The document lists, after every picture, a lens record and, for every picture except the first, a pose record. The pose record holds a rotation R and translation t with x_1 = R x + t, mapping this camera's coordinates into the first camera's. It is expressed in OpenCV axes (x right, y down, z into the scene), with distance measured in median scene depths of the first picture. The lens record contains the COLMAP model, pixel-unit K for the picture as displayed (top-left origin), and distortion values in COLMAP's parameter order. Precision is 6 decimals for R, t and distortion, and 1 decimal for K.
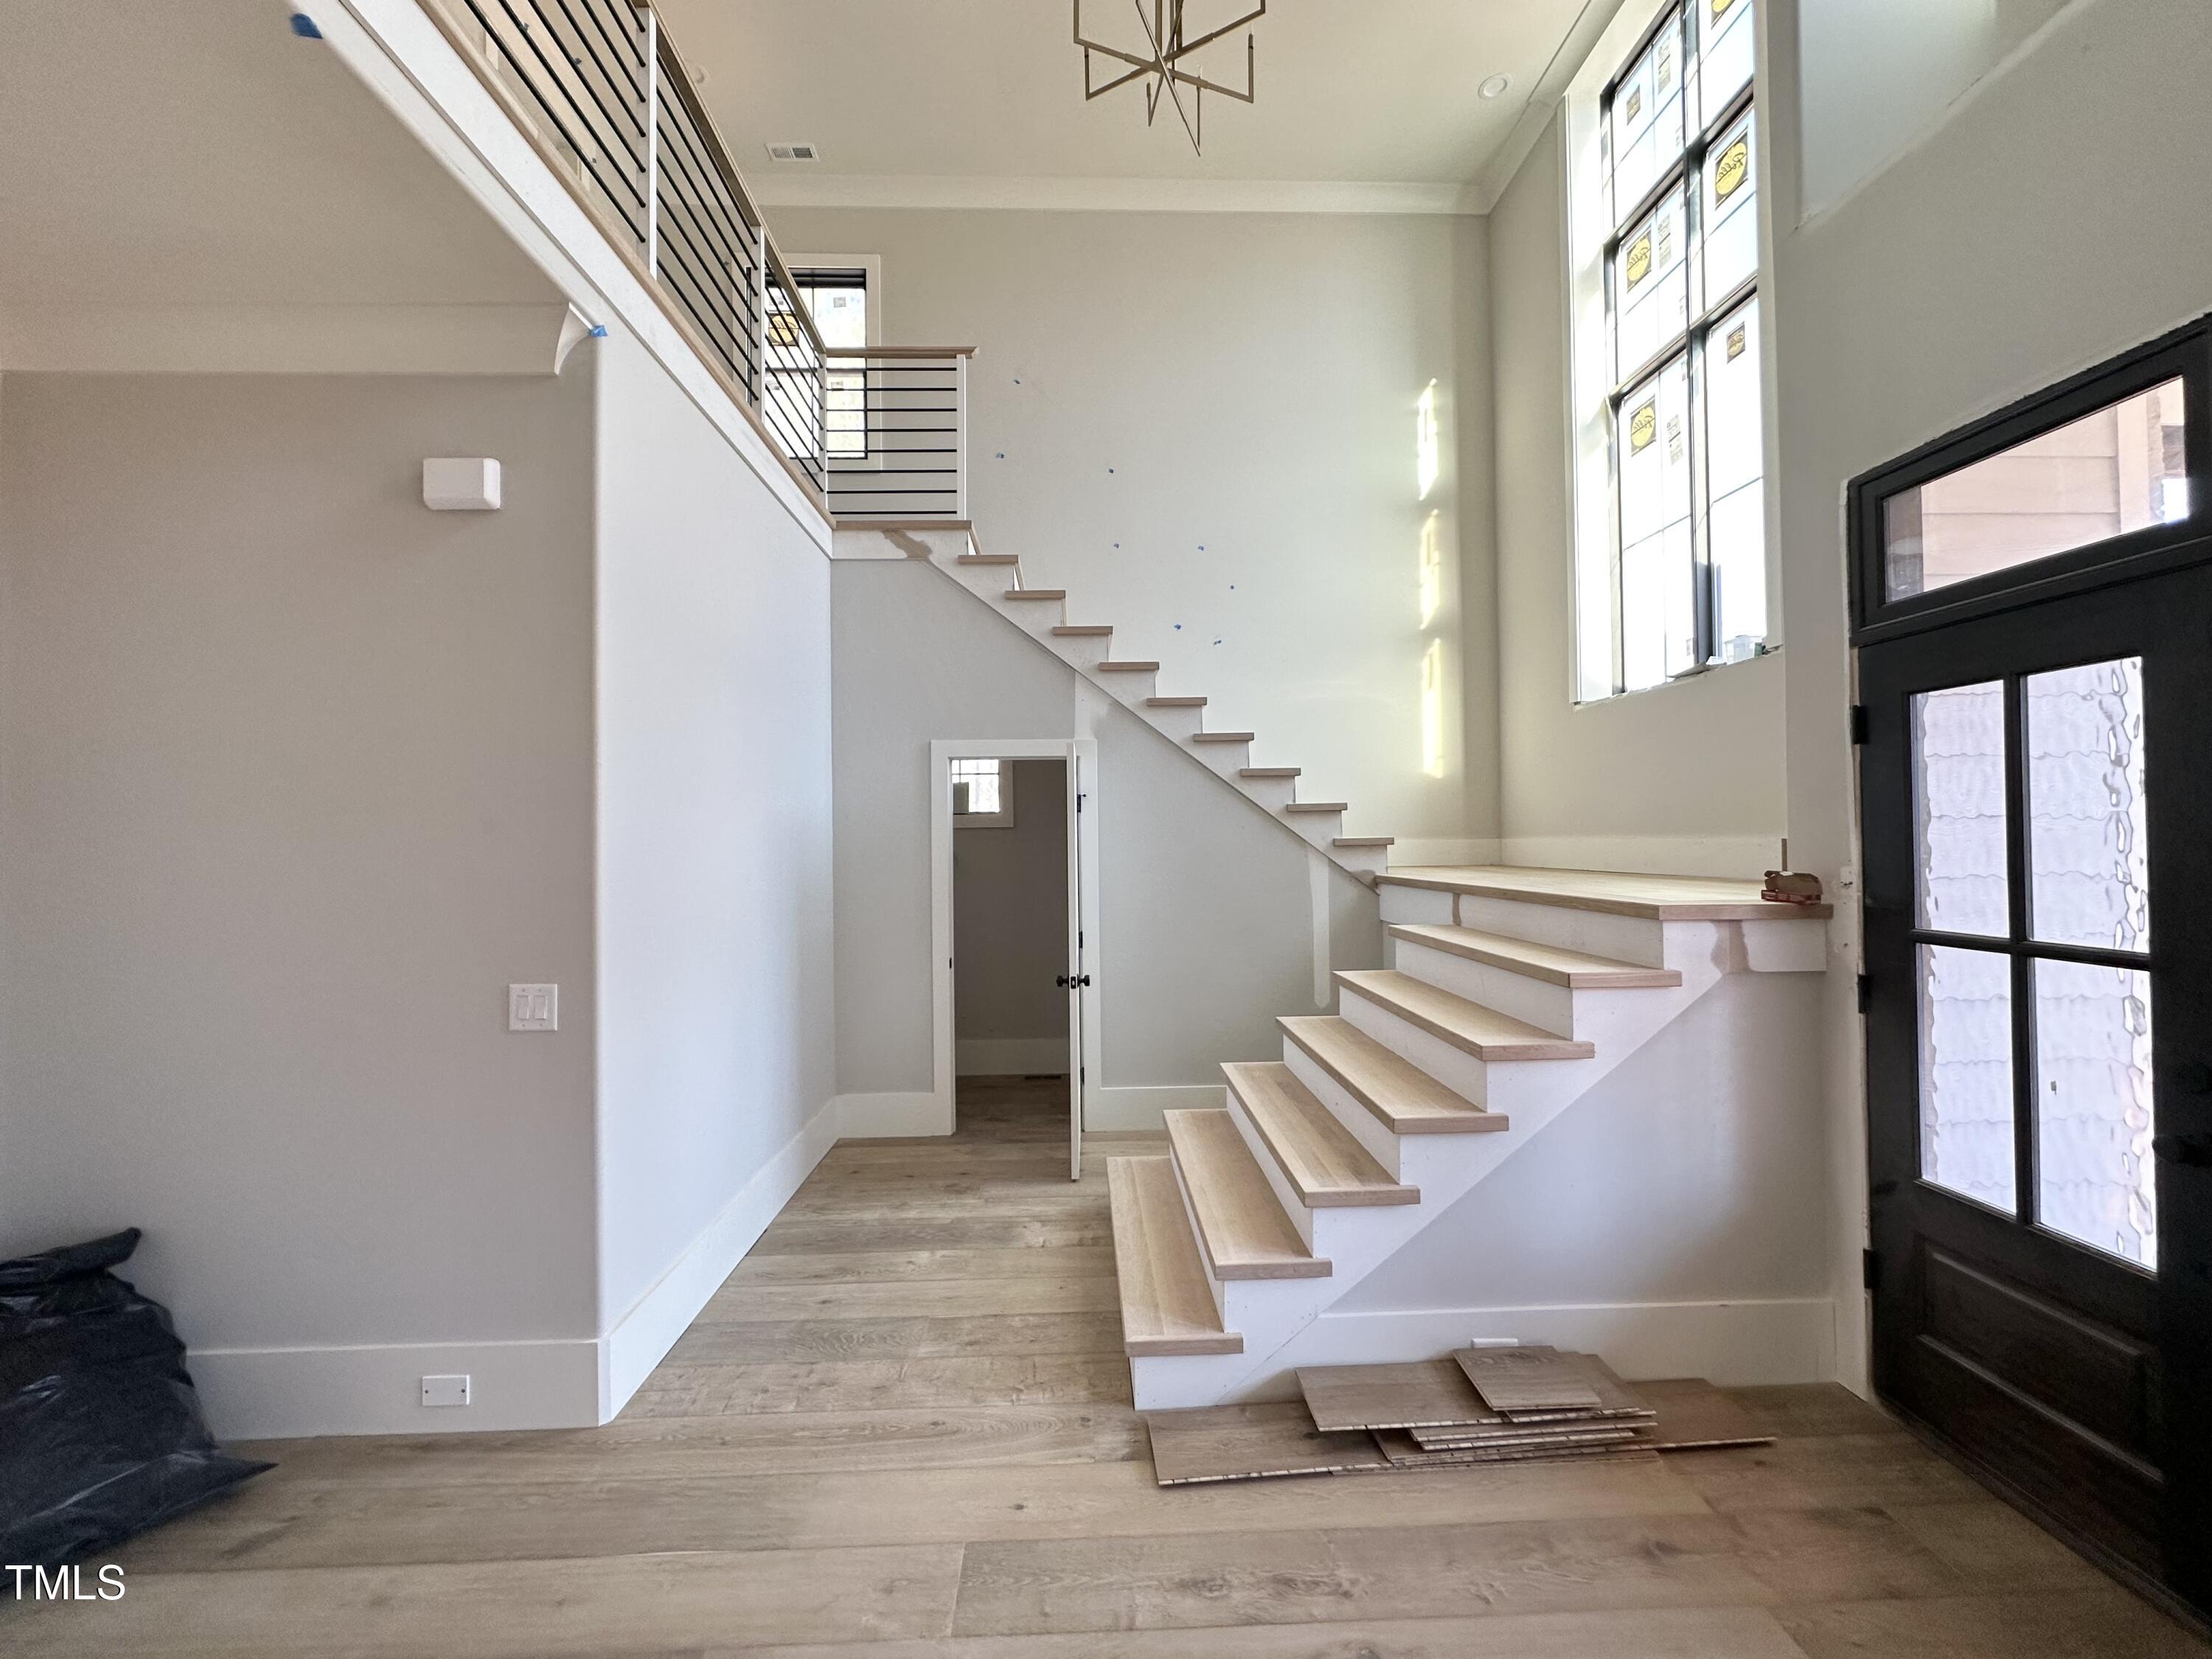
lens RADIAL K [[880.8, 0, 1105.5], [0, 880.8, 826.5], [0, 0, 1]] dist [-0.001229, -0.000354]
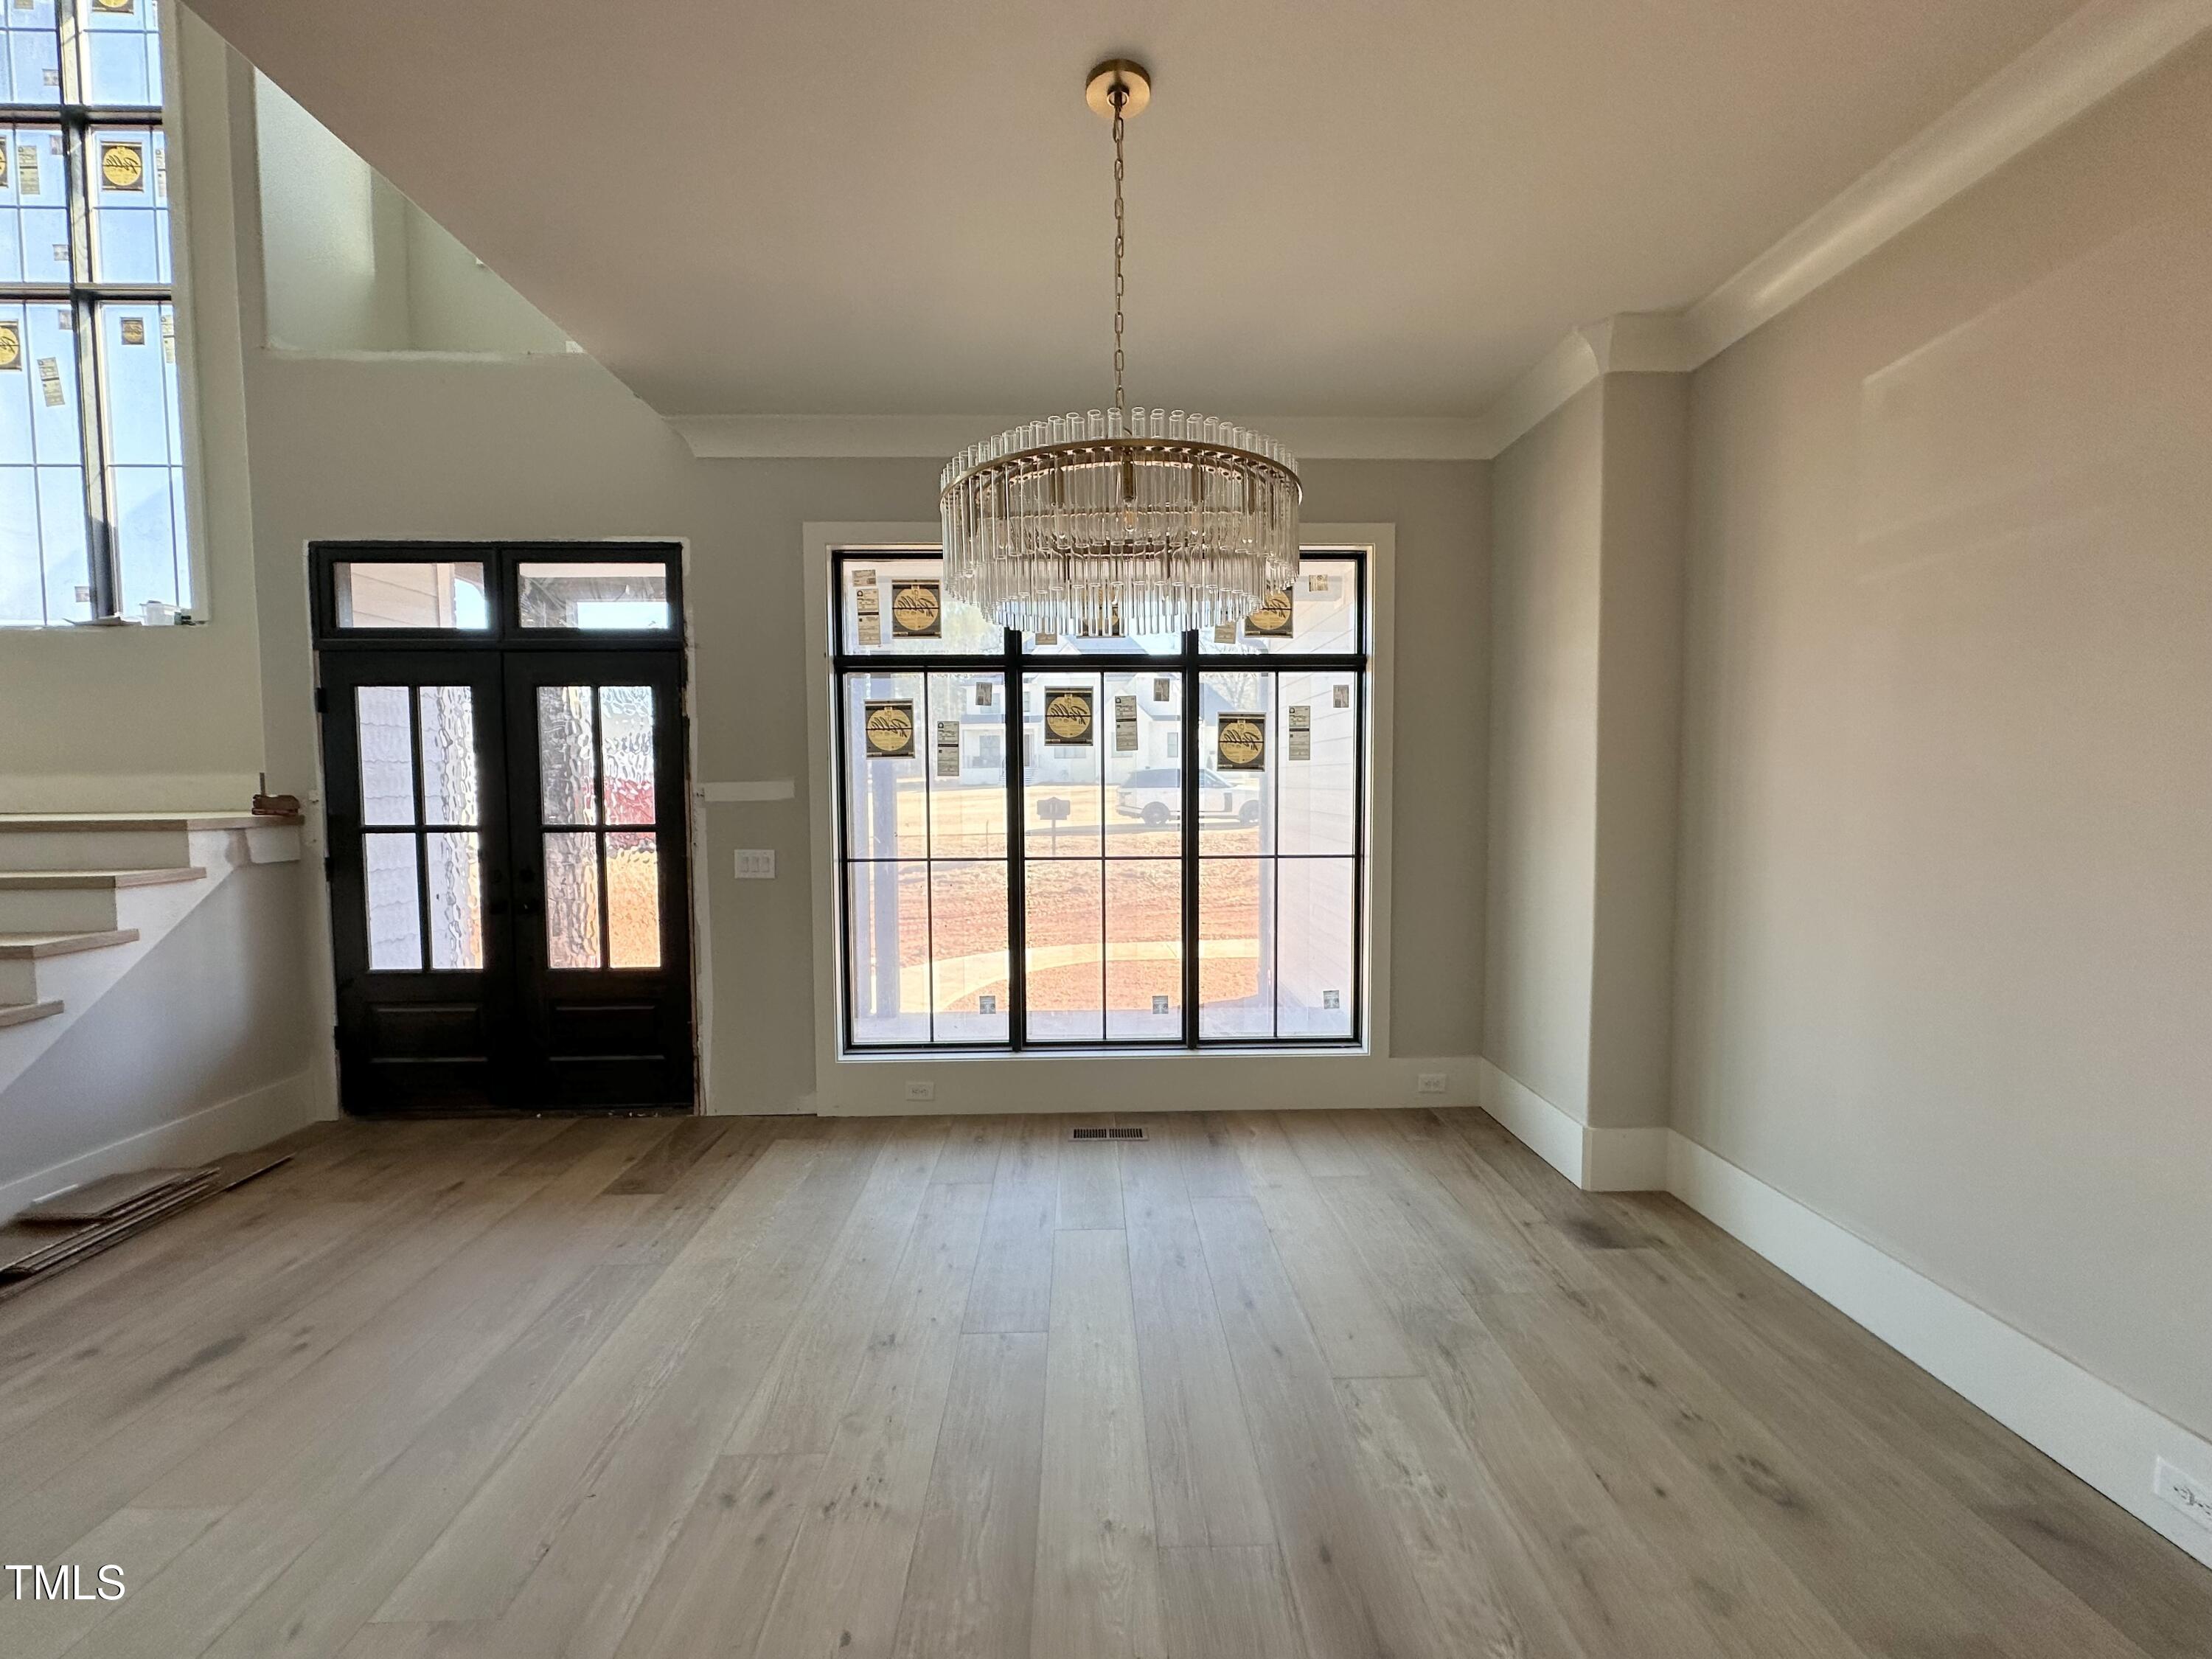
lens RADIAL K [[880.8, 0, 1105.5], [0, 880.8, 826.5], [0, 0, 1]] dist [-0.001229, -0.000354]
pose [[0.005635, -0.040942, 0.999146, -0.711961], [-0.006921, 0.999136, 0.040980, 0.035927], [-0.999960, -0.007146, 0.005347, -0.413476]]
